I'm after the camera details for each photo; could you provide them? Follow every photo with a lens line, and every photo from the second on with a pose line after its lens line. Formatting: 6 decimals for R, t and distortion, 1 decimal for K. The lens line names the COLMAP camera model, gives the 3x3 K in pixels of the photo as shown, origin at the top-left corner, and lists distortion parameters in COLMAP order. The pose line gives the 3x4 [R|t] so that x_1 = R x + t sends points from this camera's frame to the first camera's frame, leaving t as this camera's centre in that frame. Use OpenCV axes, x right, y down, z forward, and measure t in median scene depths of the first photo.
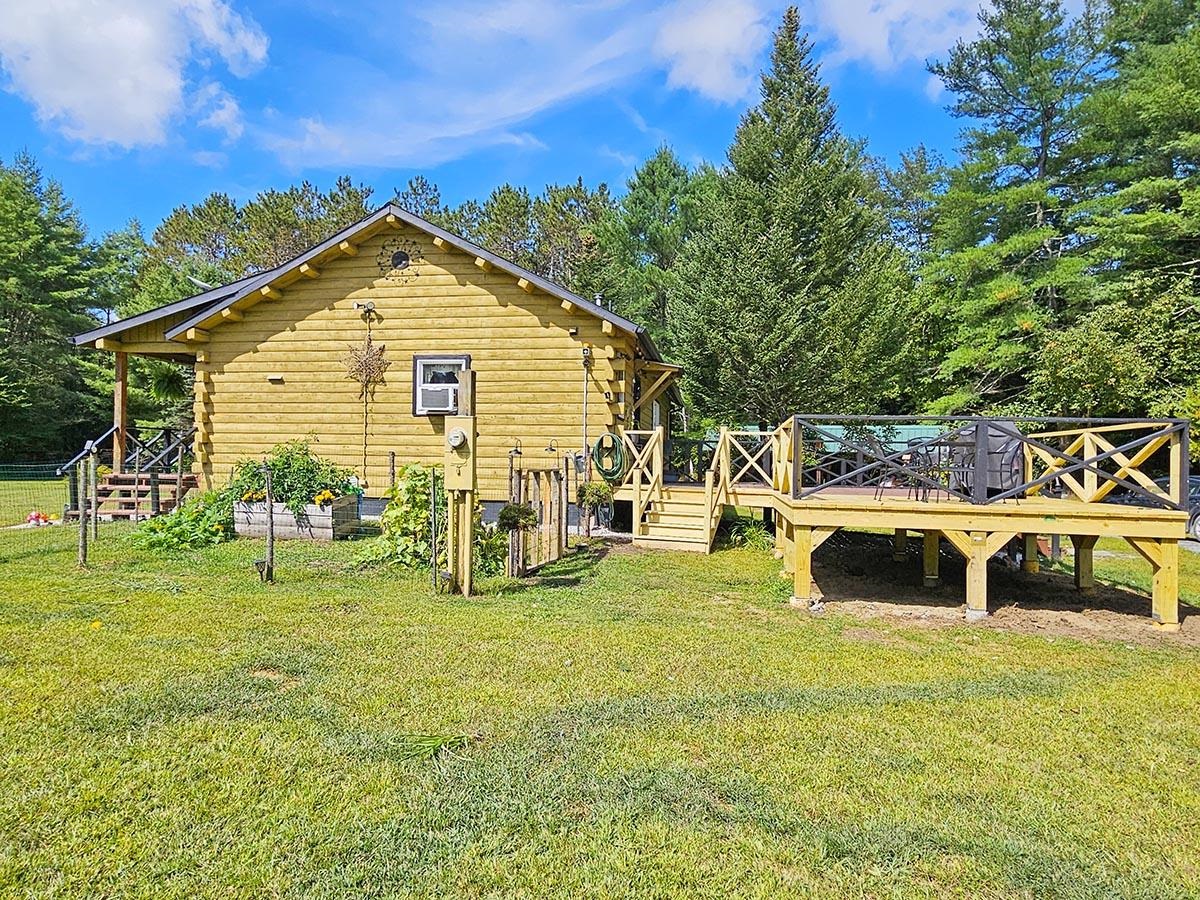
lens RADIAL K [[680.2, 0, 600.0], [0, 680.2, 450.0], [0, 0, 1]] dist [0.033101, 0.000759]
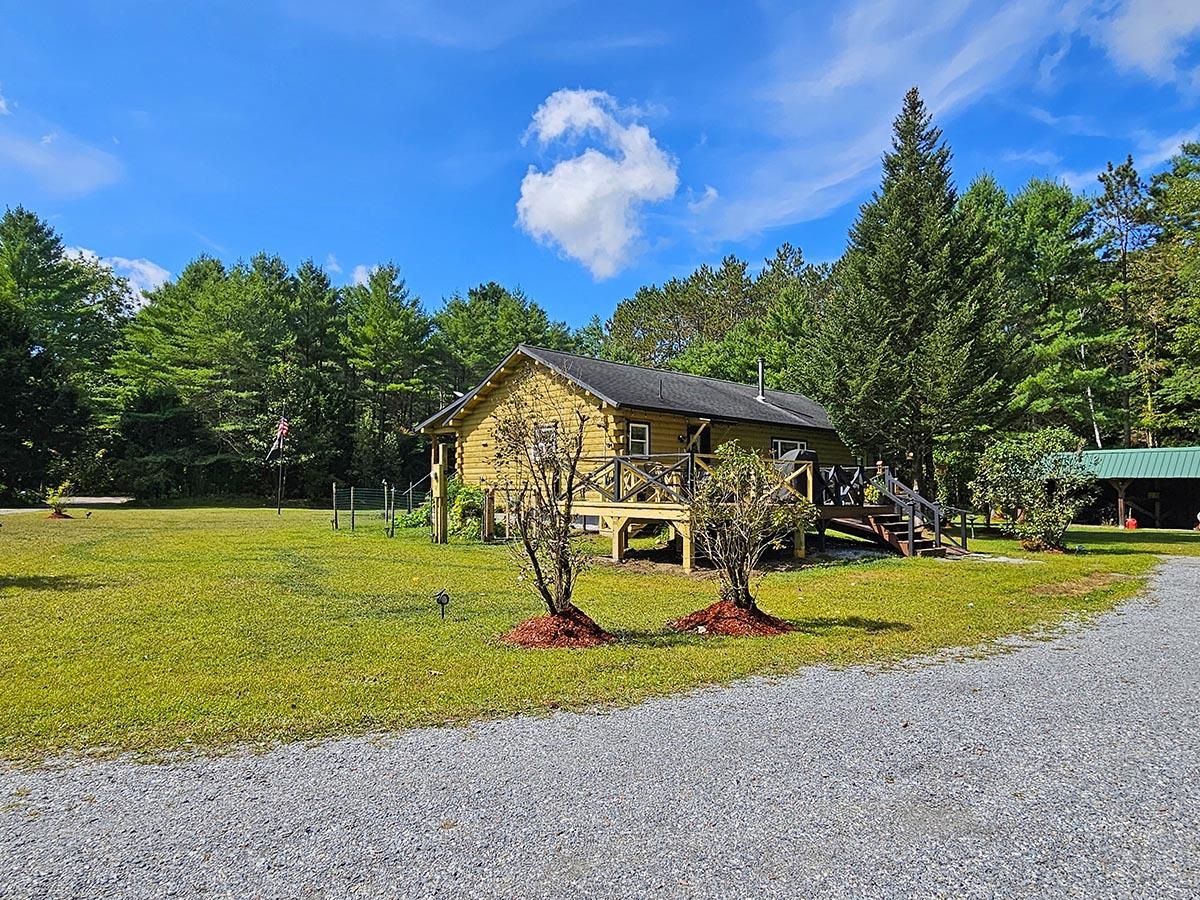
lens RADIAL K [[680.2, 0, 600.0], [0, 680.2, 450.0], [0, 0, 1]] dist [0.033101, 0.000759]
pose [[0.810657, -0.042599, -0.583970, 0.842528], [0.009898, 0.998204, -0.059075, 0.023808], [0.585438, 0.042109, 0.809623, -0.294181]]
